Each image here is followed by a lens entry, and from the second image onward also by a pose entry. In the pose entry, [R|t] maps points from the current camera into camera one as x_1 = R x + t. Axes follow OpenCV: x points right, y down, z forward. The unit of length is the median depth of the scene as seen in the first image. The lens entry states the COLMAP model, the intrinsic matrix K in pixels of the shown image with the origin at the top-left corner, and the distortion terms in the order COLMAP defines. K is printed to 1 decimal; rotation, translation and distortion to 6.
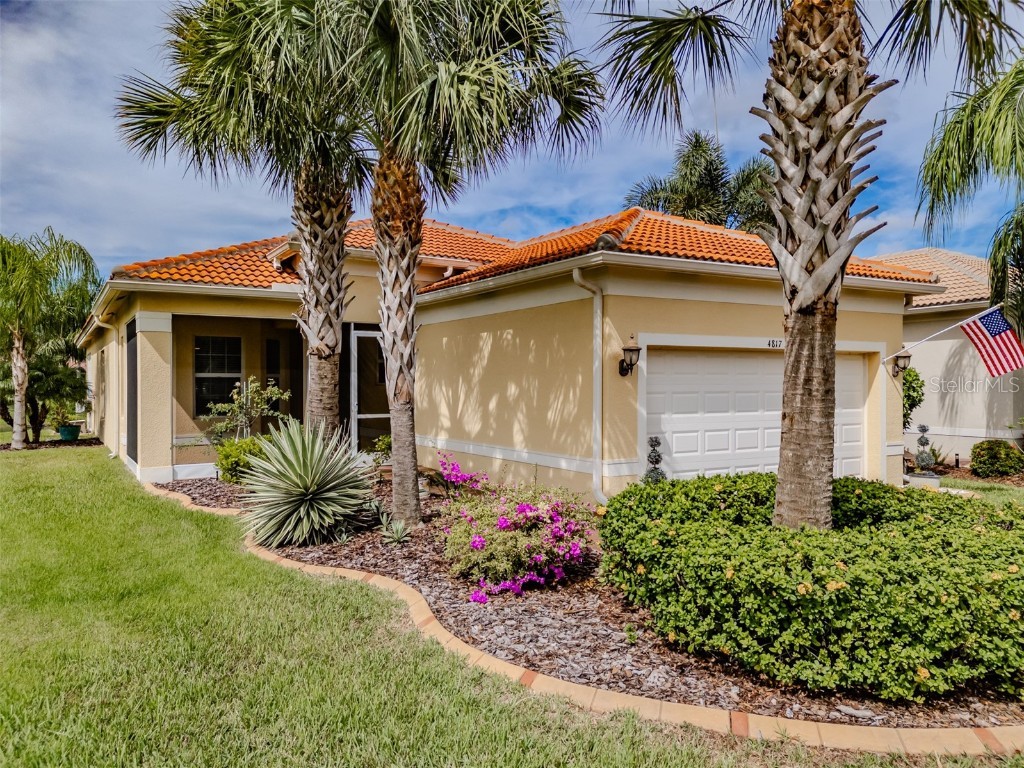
lens RADIAL K [[760.5, 0, 512.0], [0, 760.5, 384.0], [0, 0, 1]] dist [0.109641, -0.138932]
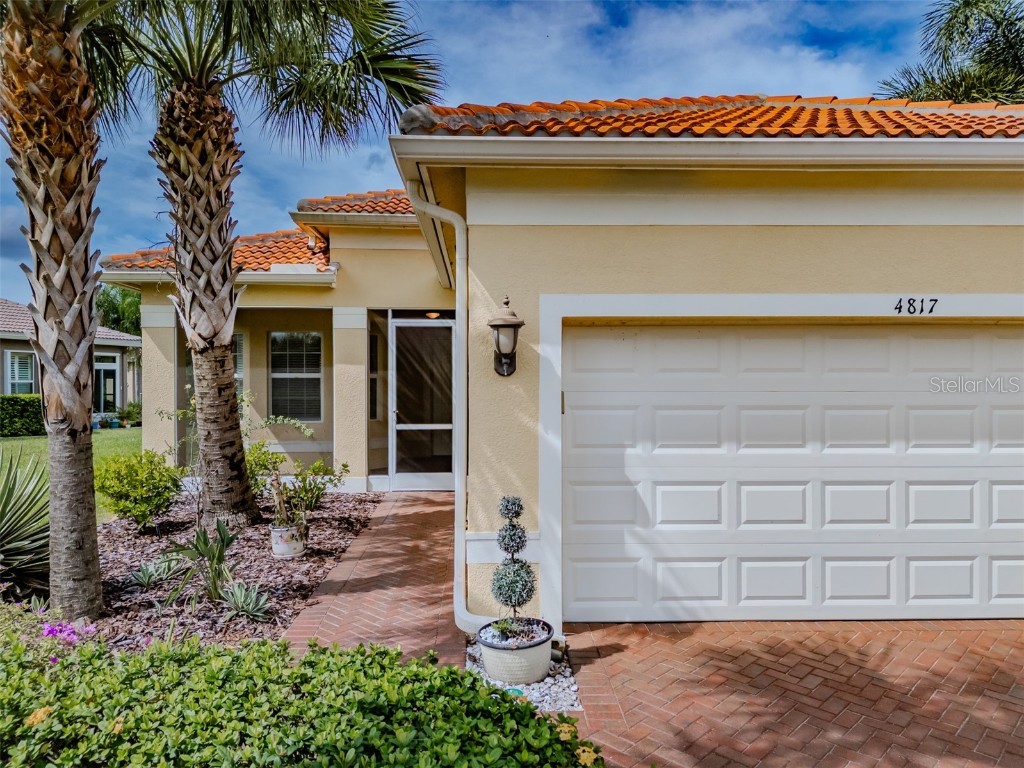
lens RADIAL K [[760.5, 0, 512.0], [0, 760.5, 384.0], [0, 0, 1]] dist [0.109641, -0.138932]
pose [[0.873371, -0.000471, -0.487055, 0.383264], [0.002009, 0.999995, 0.002635, -0.005227], [0.487051, -0.003280, 0.873368, 0.498800]]
